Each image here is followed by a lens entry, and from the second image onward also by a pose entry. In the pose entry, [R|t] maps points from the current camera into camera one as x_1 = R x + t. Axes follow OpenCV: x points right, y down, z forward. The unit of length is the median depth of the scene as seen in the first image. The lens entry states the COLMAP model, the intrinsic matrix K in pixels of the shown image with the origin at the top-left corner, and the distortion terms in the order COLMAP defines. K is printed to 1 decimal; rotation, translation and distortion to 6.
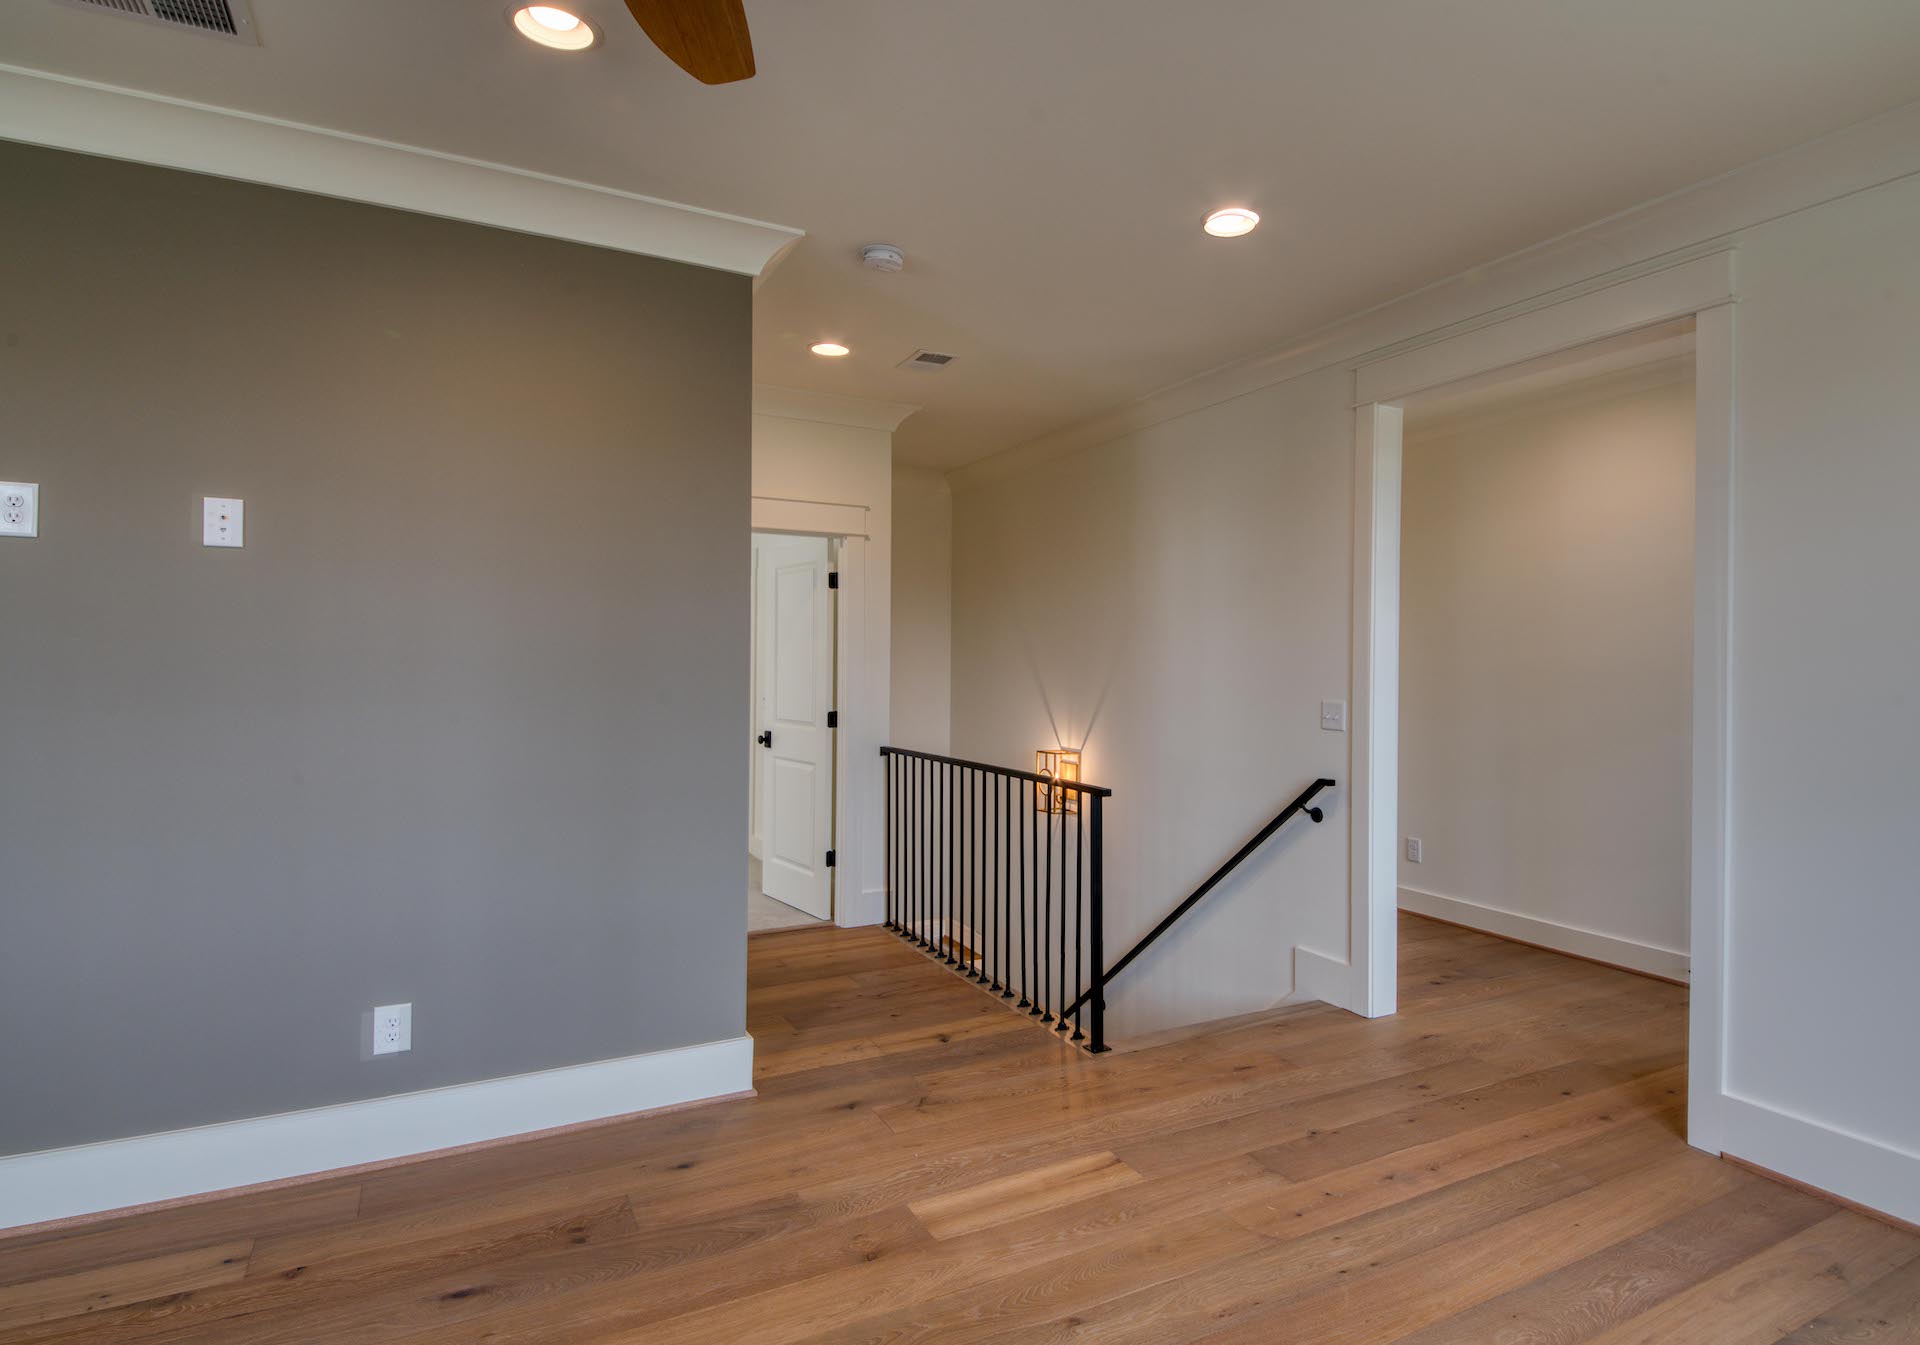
lens RADIAL K [[999.7, 0, 981.1], [0, 999.7, 660.9], [0, 0, 1]] dist [-0.010086, -0.003003]
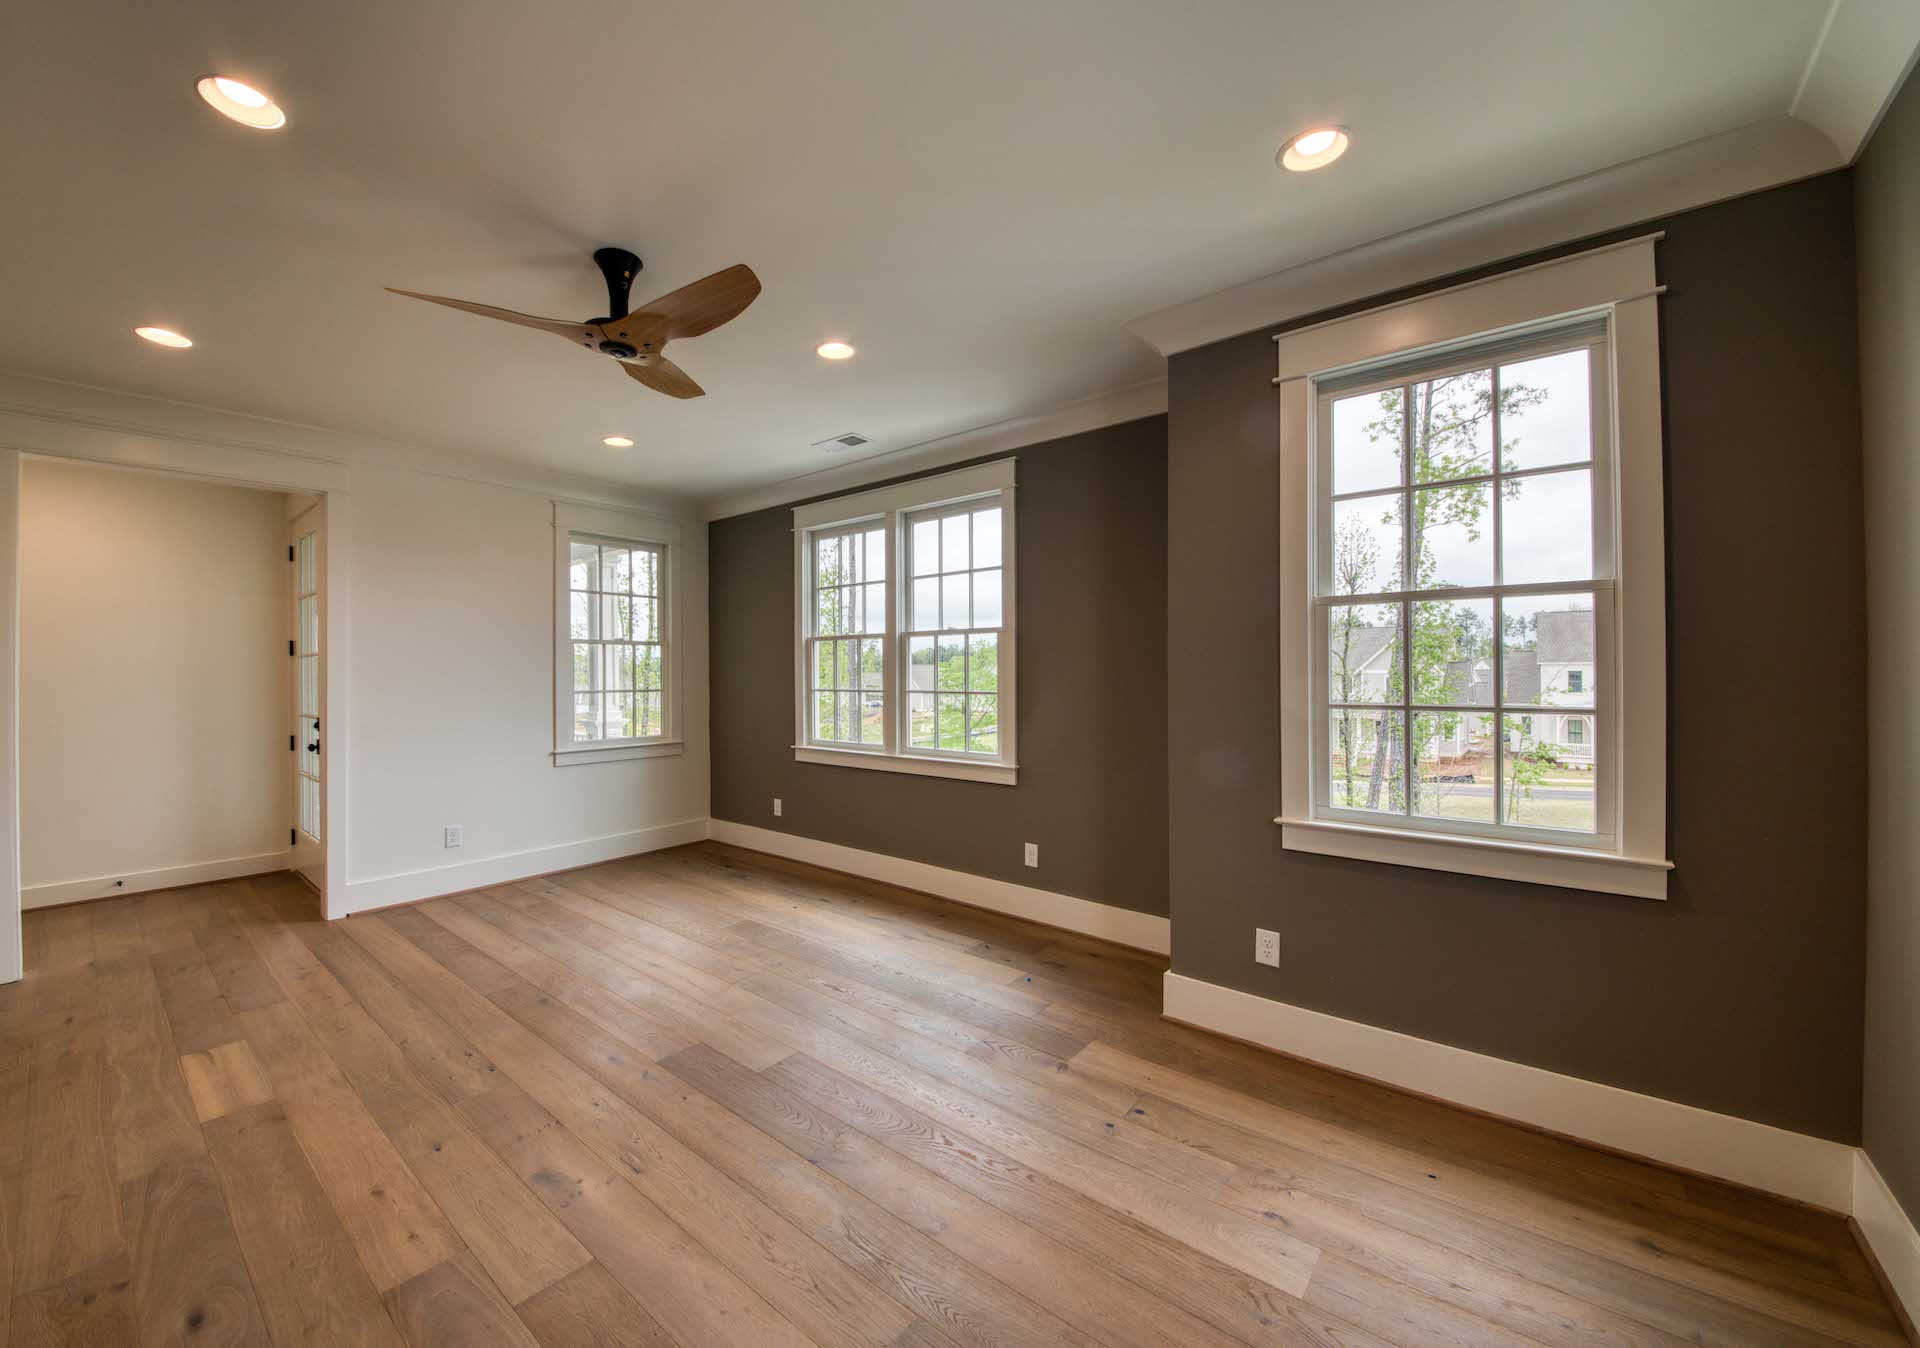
lens RADIAL K [[755.7, 0, 957.4], [0, 755.7, 669.5], [0, 0, 1]] dist [0.001075, -0.001389]
pose [[-0.399268, -0.004389, 0.916824, -1.176846], [0.004763, 0.999965, 0.006862, -0.010592], [-0.916822, 0.007107, -0.399234, 0.467473]]
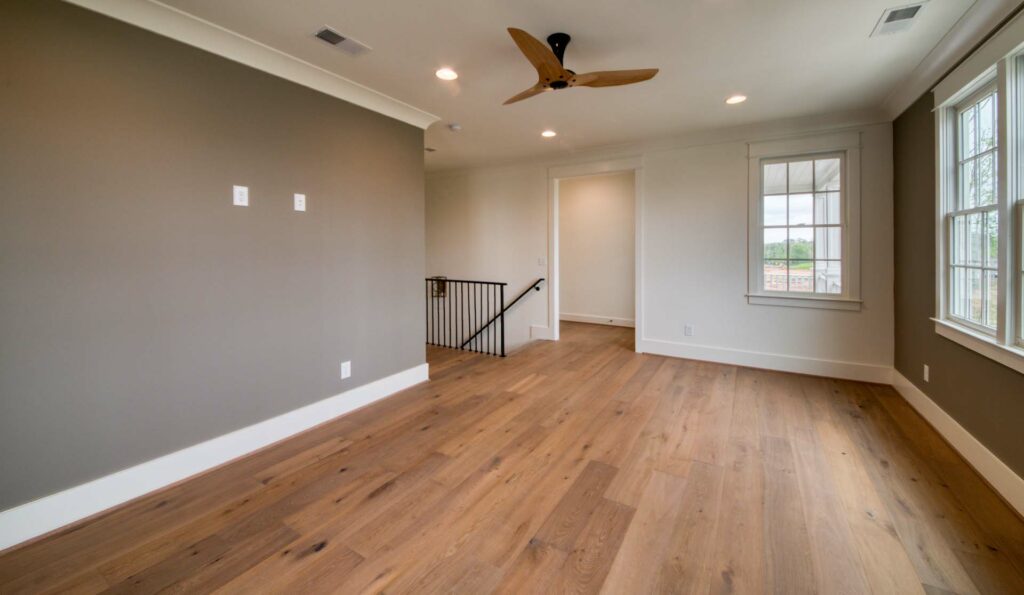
lens RADIAL K [[400.3, 0, 482.9], [0, 400.3, 246.8], [0, 0, 1]] dist [-0.003243, -0.000671]
pose [[0.875434, -0.008595, 0.483261, -0.802989], [0.008162, 0.999962, 0.002999, -0.007550], [-0.483269, 0.001319, 0.875471, -0.271310]]
